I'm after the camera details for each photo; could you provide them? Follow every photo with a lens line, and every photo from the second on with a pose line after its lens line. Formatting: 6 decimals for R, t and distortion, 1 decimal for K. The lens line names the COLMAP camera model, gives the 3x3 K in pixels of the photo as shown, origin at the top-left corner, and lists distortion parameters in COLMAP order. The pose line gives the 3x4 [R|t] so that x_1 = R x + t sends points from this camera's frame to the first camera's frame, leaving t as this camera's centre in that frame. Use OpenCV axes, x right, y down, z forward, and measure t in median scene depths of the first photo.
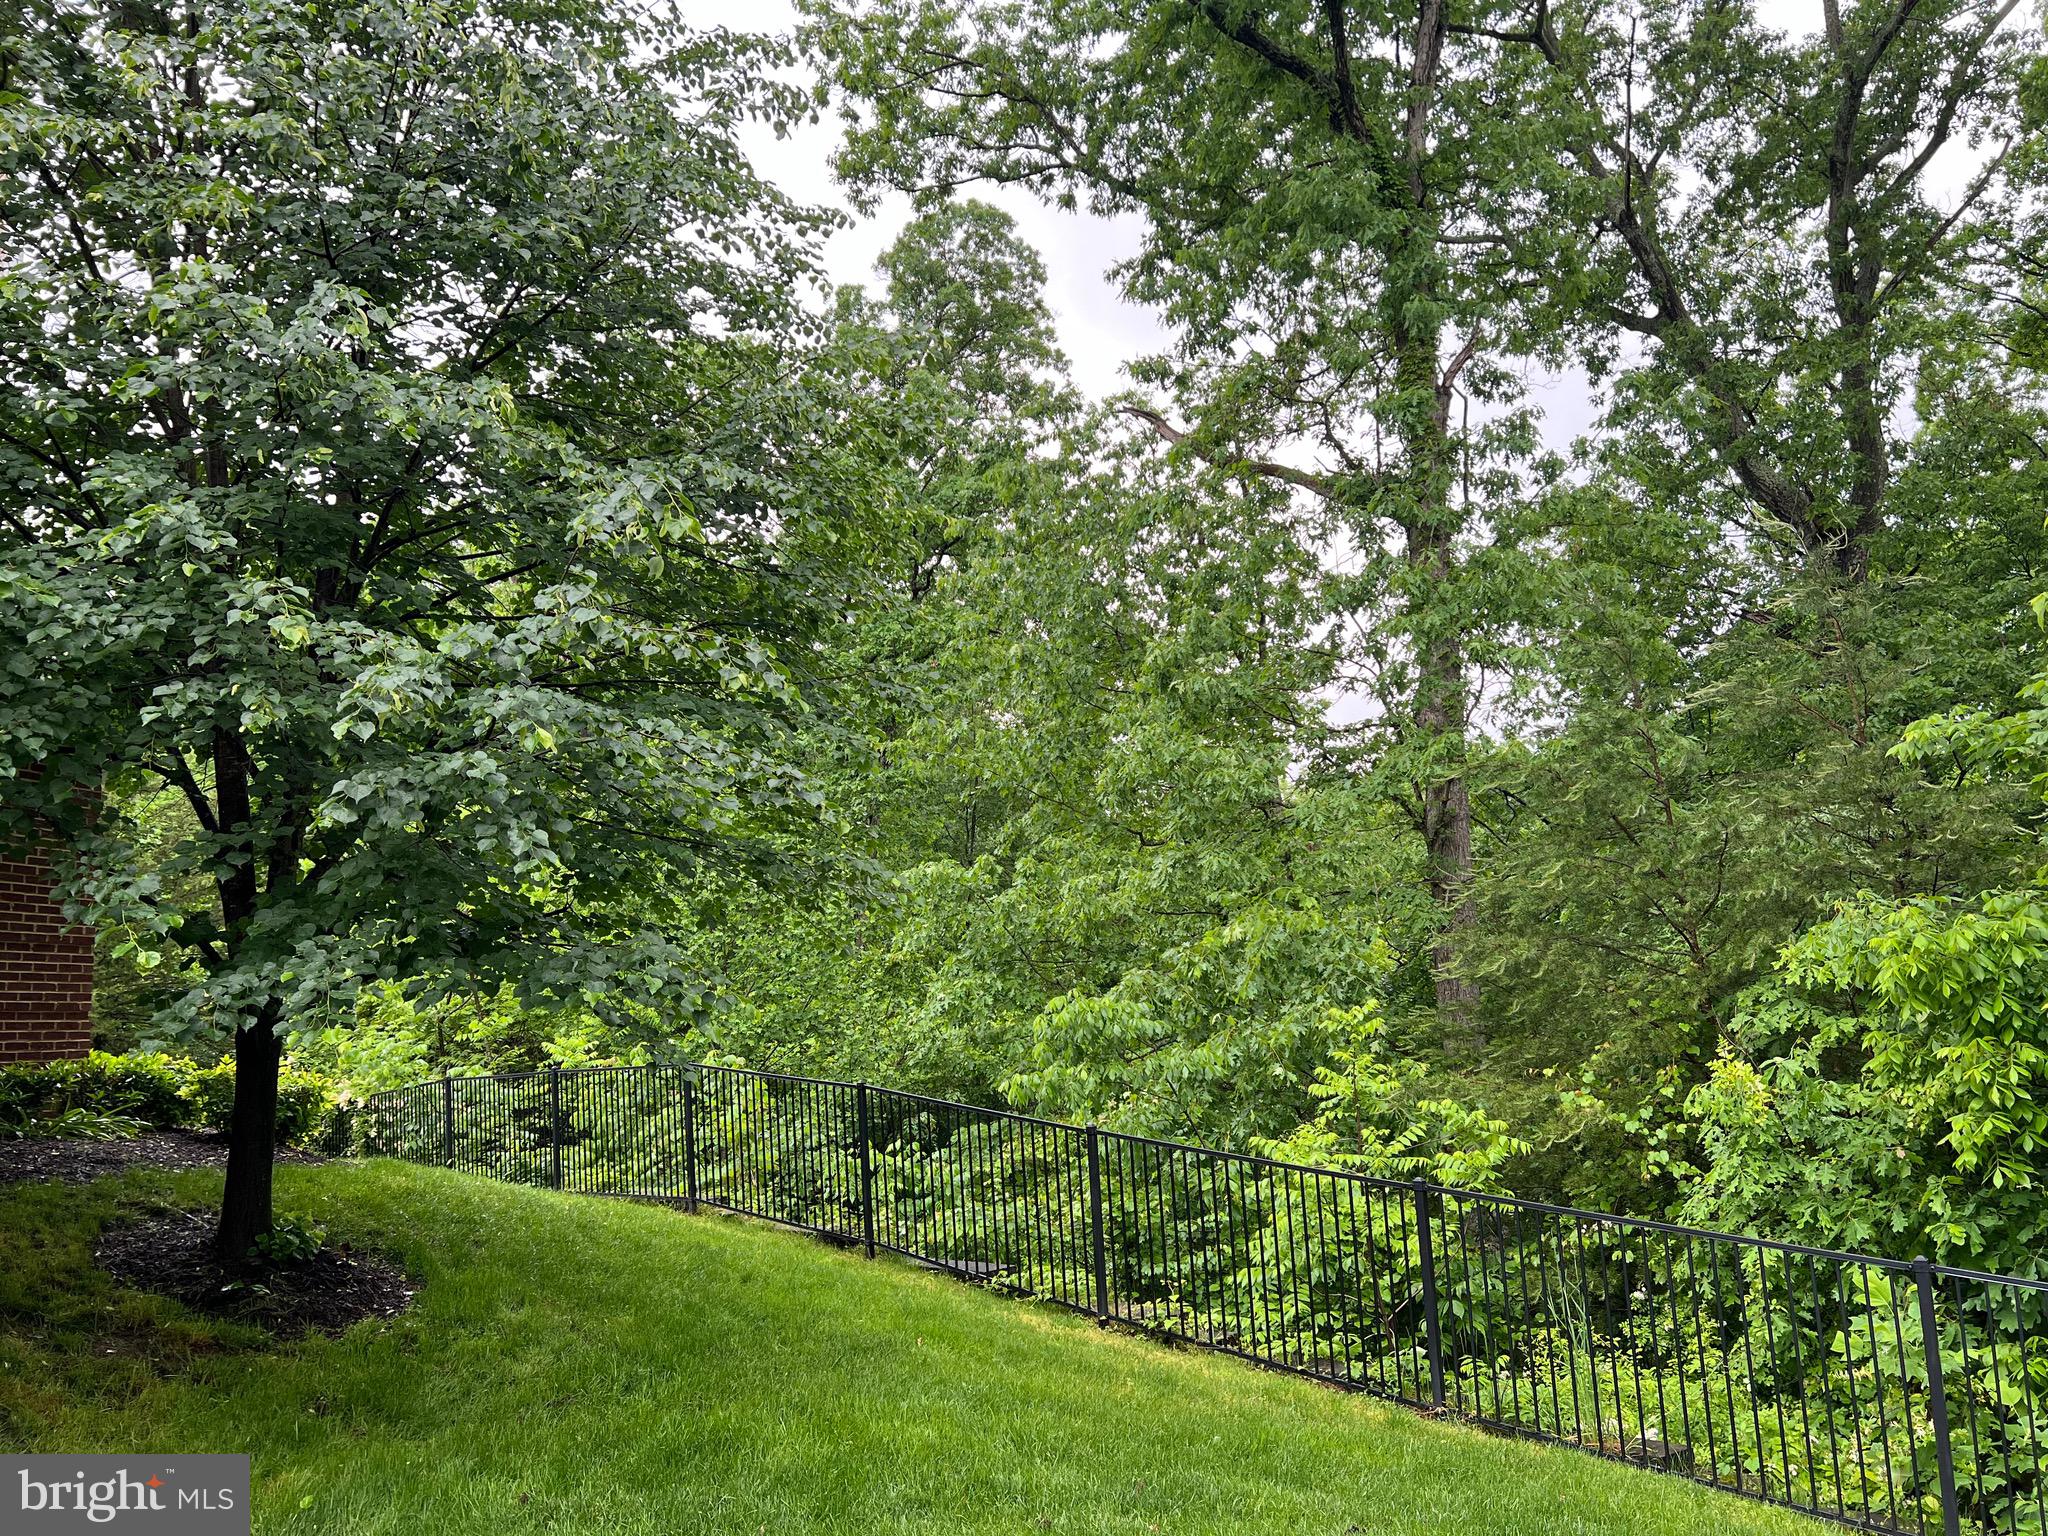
lens RADIAL K [[1528.3, 0, 1024.0], [0, 1528.3, 768.0], [0, 0, 1]] dist [0.090040, -0.116562]
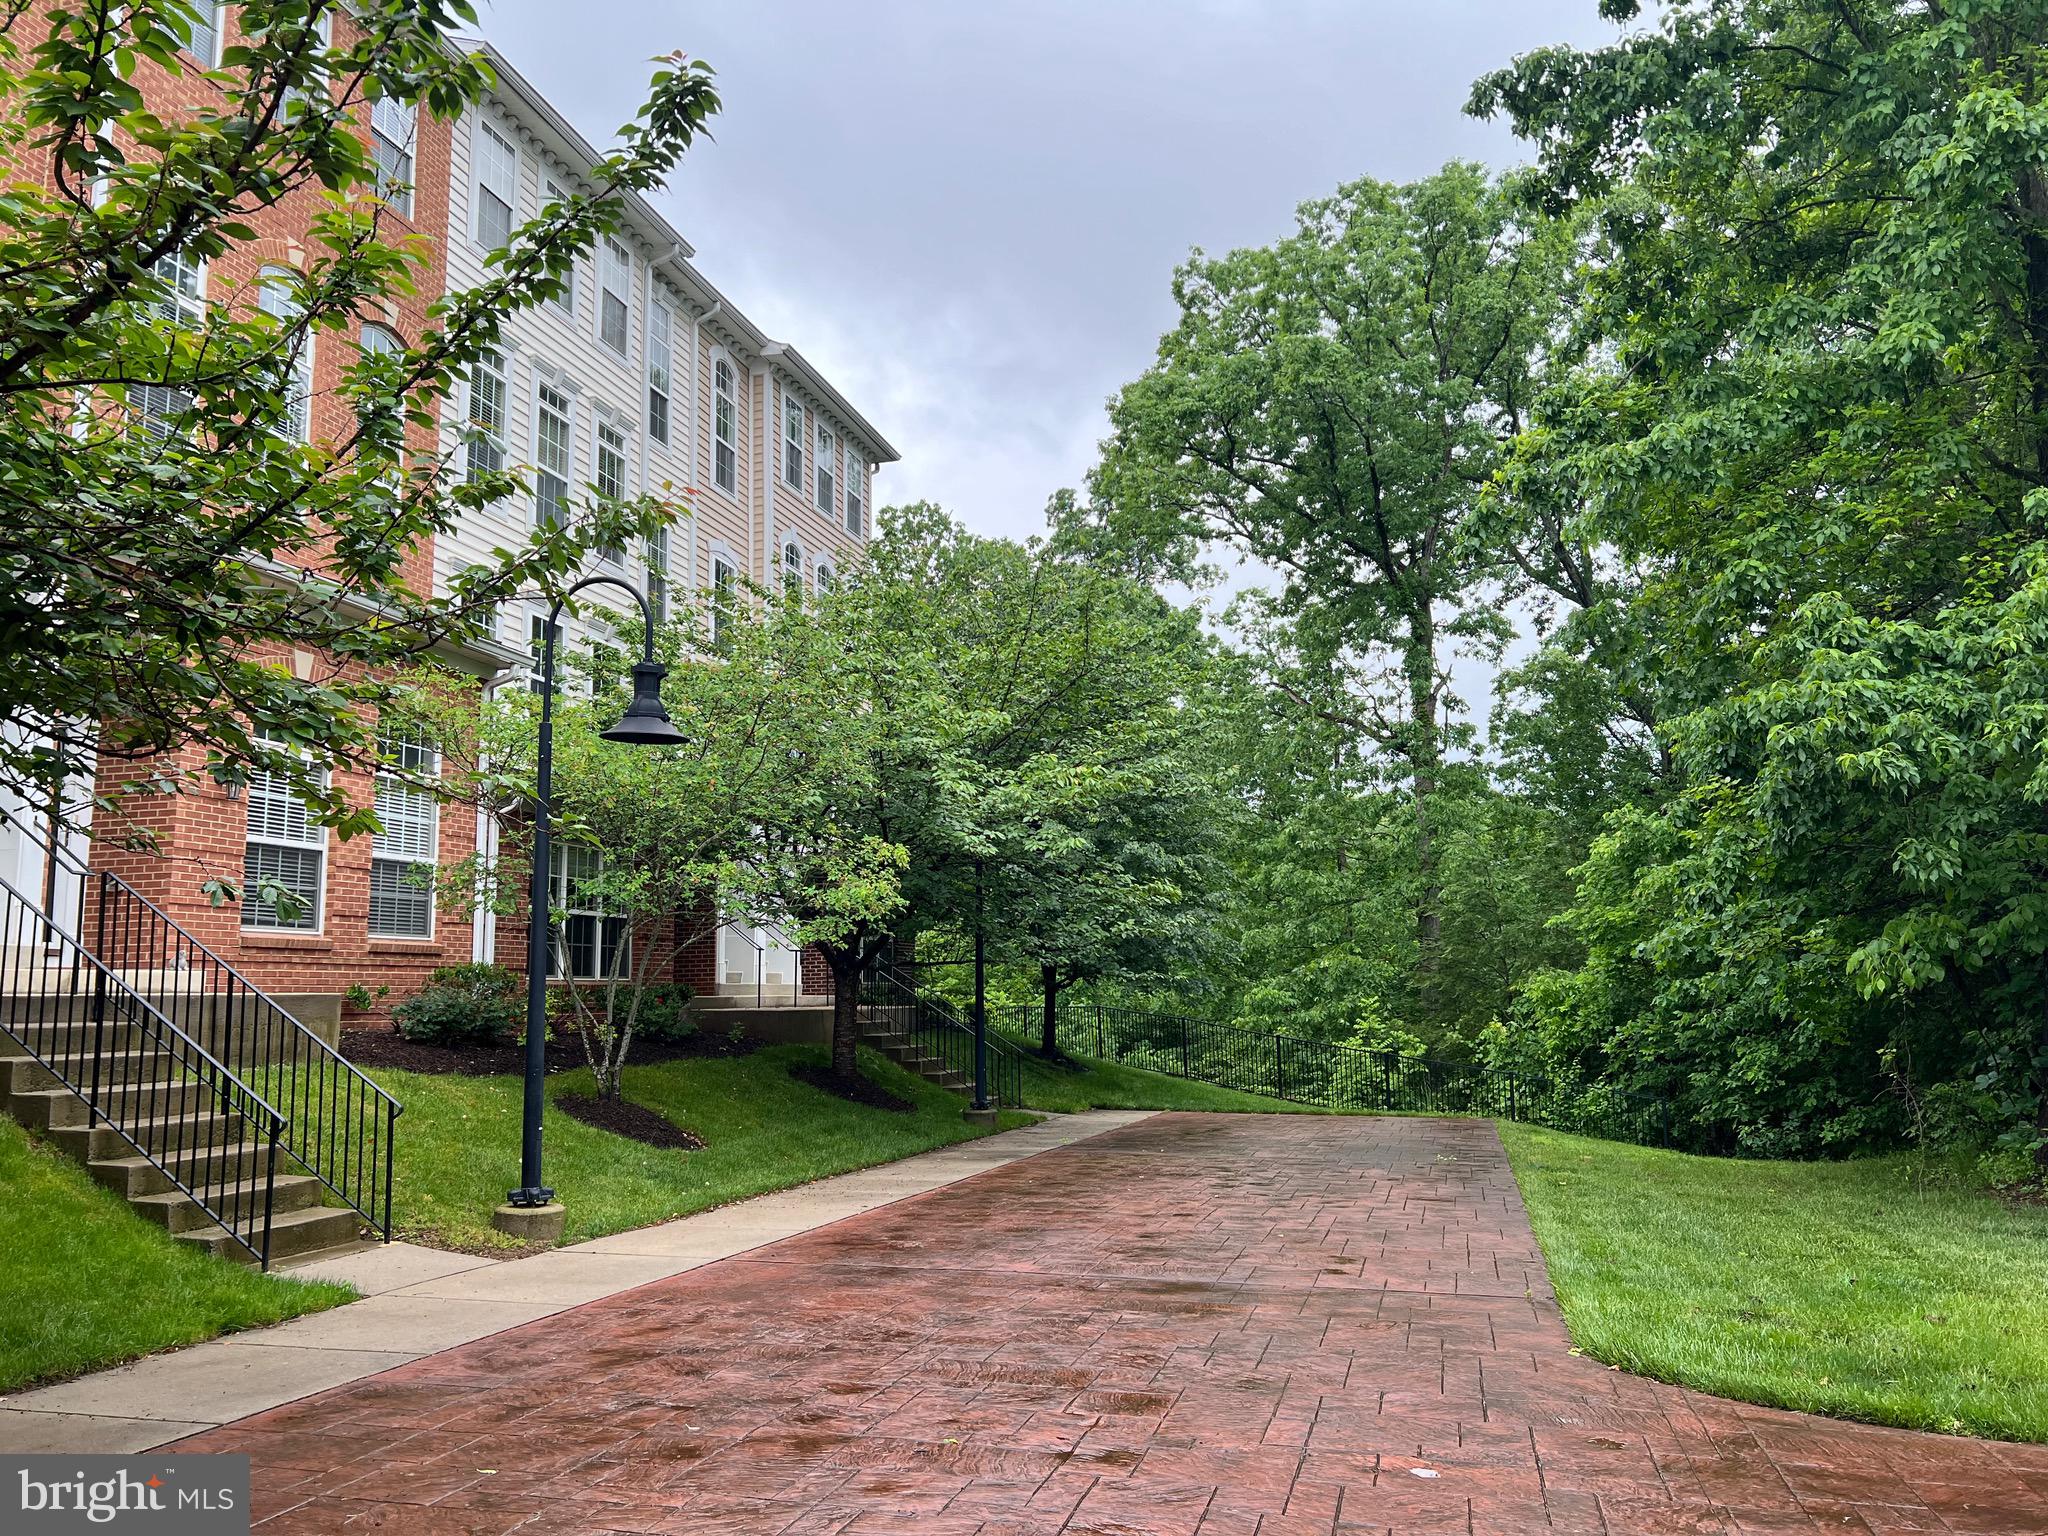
lens RADIAL K [[1528.3, 0, 1024.0], [0, 1528.3, 768.0], [0, 0, 1]] dist [0.090040, -0.116562]
pose [[0.998661, 0.037049, -0.036099, -0.300375], [-0.036205, 0.999062, 0.023751, -0.277789], [0.036945, -0.022412, 0.999066, -1.641165]]
